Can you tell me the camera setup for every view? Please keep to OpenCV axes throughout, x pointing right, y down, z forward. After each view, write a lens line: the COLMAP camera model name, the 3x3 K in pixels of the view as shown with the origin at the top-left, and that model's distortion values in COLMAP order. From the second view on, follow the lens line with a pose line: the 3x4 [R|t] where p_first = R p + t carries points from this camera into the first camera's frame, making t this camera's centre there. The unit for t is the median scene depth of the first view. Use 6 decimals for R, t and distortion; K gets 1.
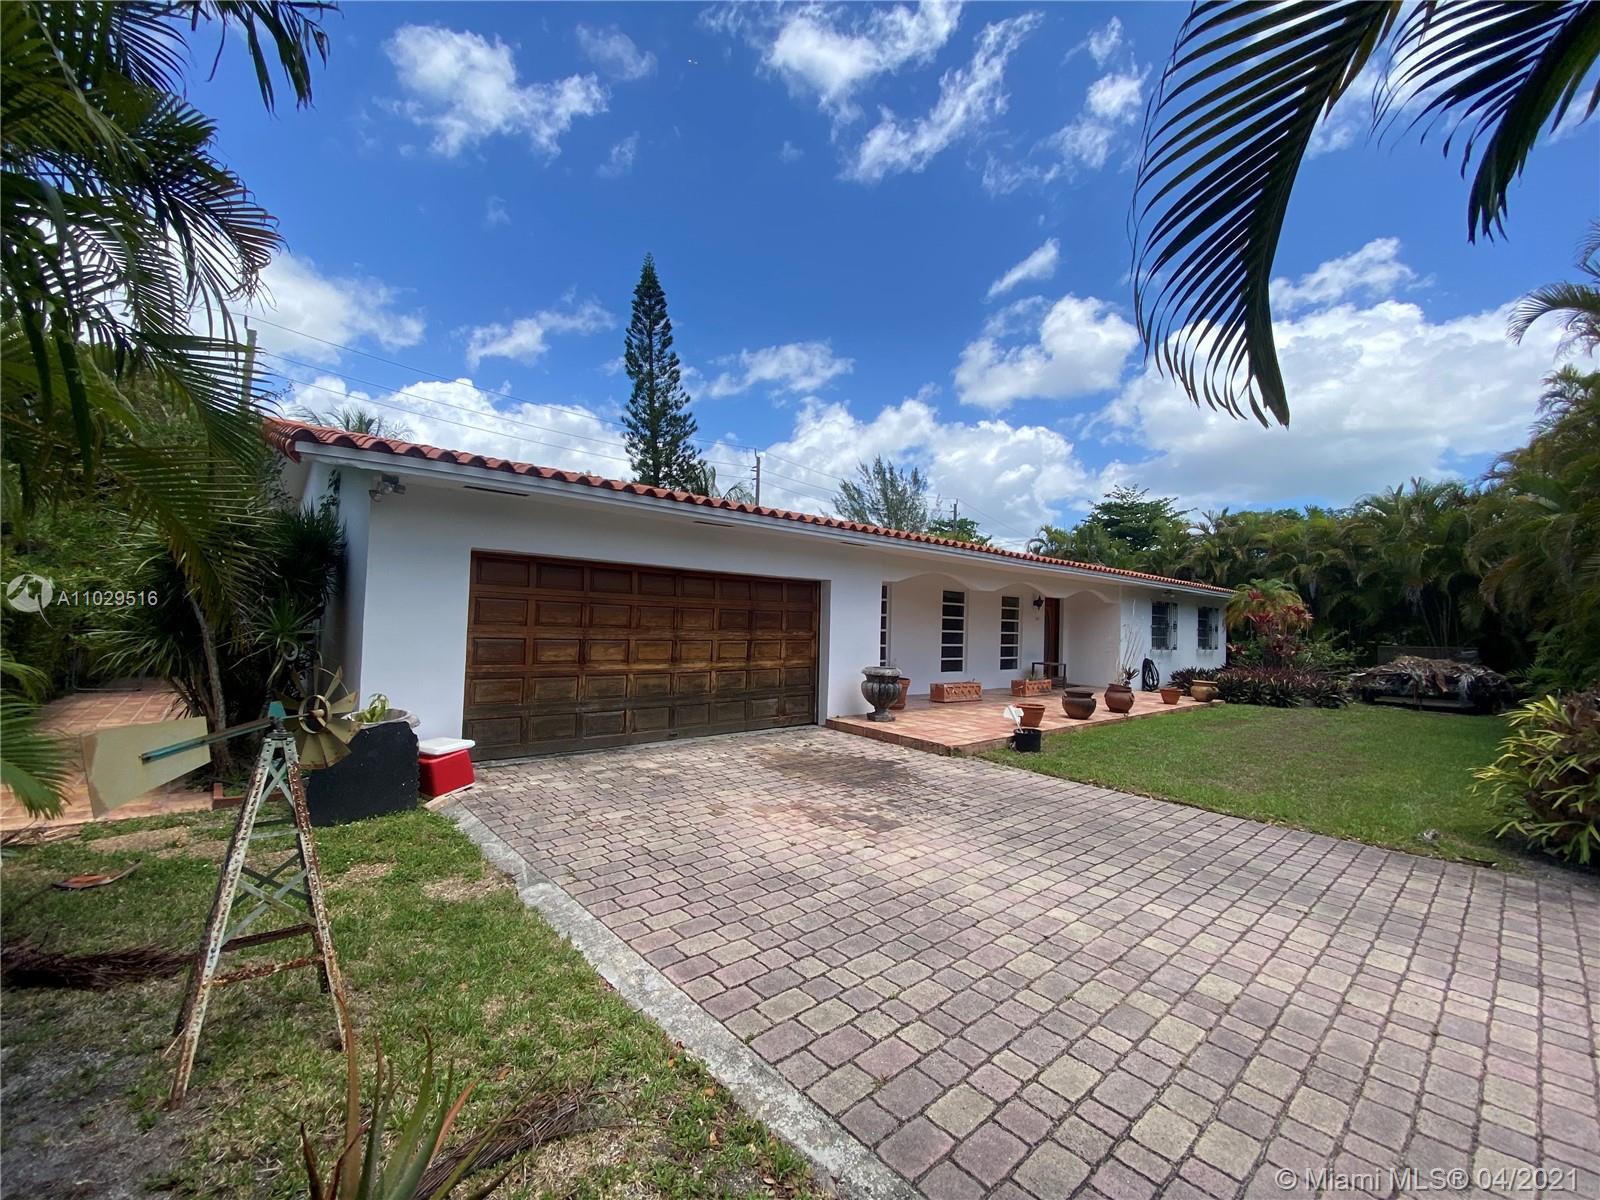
lens RADIAL K [[651.8, 0, 791.8], [0, 651.8, 600.0], [0, 0, 1]] dist [-0.000127, -0.010078]
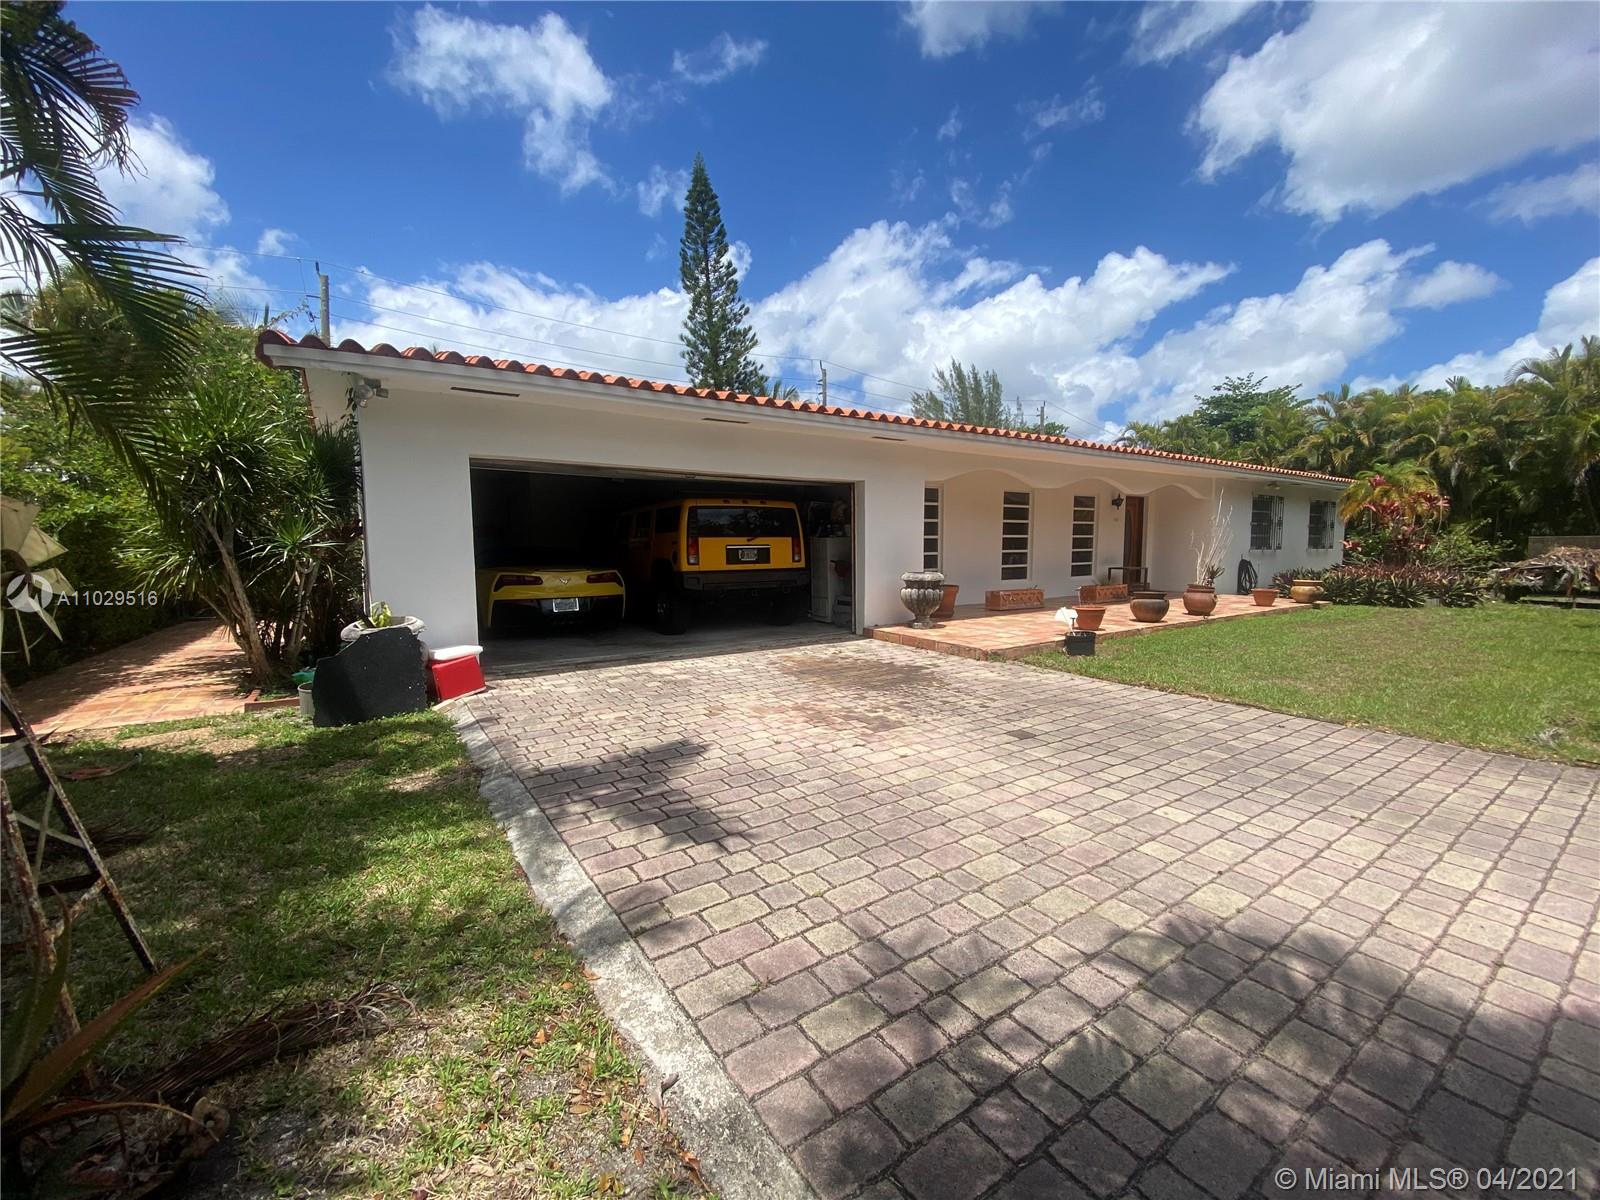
lens RADIAL K [[651.8, 0, 787.1], [0, 651.8, 603.1], [0, 0, 1]] dist [-0.000127, -0.010078]
pose [[0.990981, -0.026324, -0.131388, 0.118209], [0.042227, 0.991904, 0.119762, 0.050713], [0.127171, -0.124230, 0.984070, 0.081044]]
